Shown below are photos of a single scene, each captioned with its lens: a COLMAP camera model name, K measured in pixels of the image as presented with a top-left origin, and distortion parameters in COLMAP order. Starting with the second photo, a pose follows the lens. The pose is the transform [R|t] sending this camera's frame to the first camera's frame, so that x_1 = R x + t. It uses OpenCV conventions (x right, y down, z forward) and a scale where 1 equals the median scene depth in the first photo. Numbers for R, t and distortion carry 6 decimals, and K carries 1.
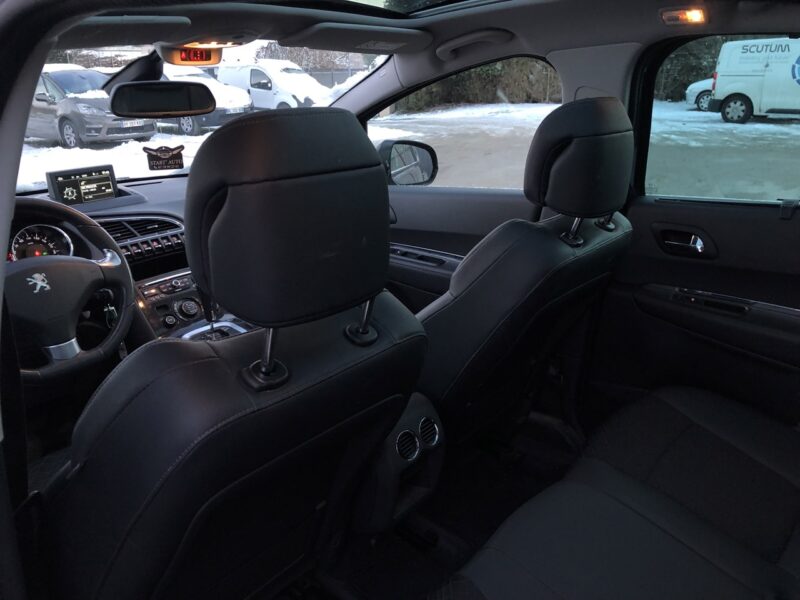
lens RADIAL K [[657.3, 0, 401.7], [0, 657.3, 309.1], [0, 0, 1]] dist [0.025211, -0.015962]
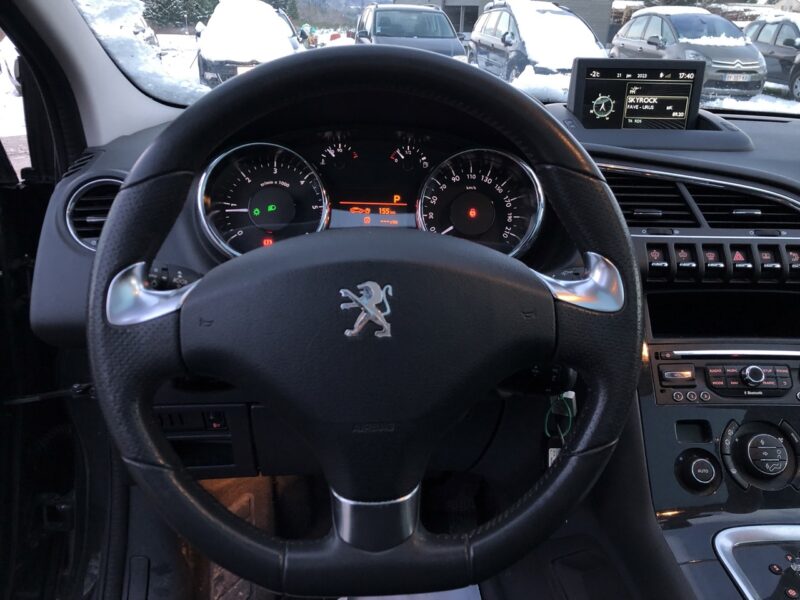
lens RADIAL K [[657.3, 0, 401.7], [0, 657.3, 309.1], [0, 0, 1]] dist [0.025211, -0.015962]
pose [[0.677985, 0.339290, -0.652087, -0.239146], [-0.300785, 0.937488, 0.175057, -0.077021], [0.670719, 0.077451, 0.737656, 0.571054]]
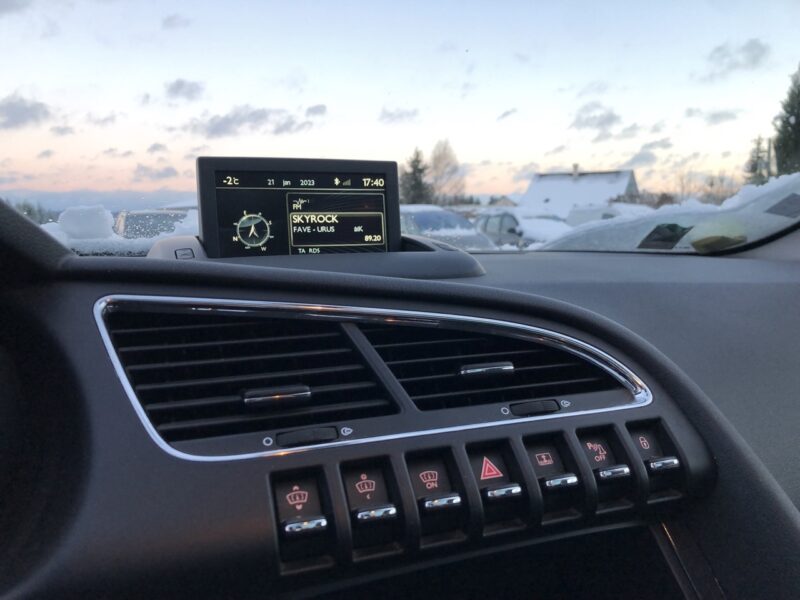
lens RADIAL K [[657.3, 0, 401.7], [0, 657.3, 309.1], [0, 0, 1]] dist [0.025211, -0.015962]
pose [[0.881556, 0.075583, -0.465989, -0.311953], [-0.178446, 0.967214, -0.180702, -0.102370], [0.437053, 0.242453, 0.866141, 0.818365]]
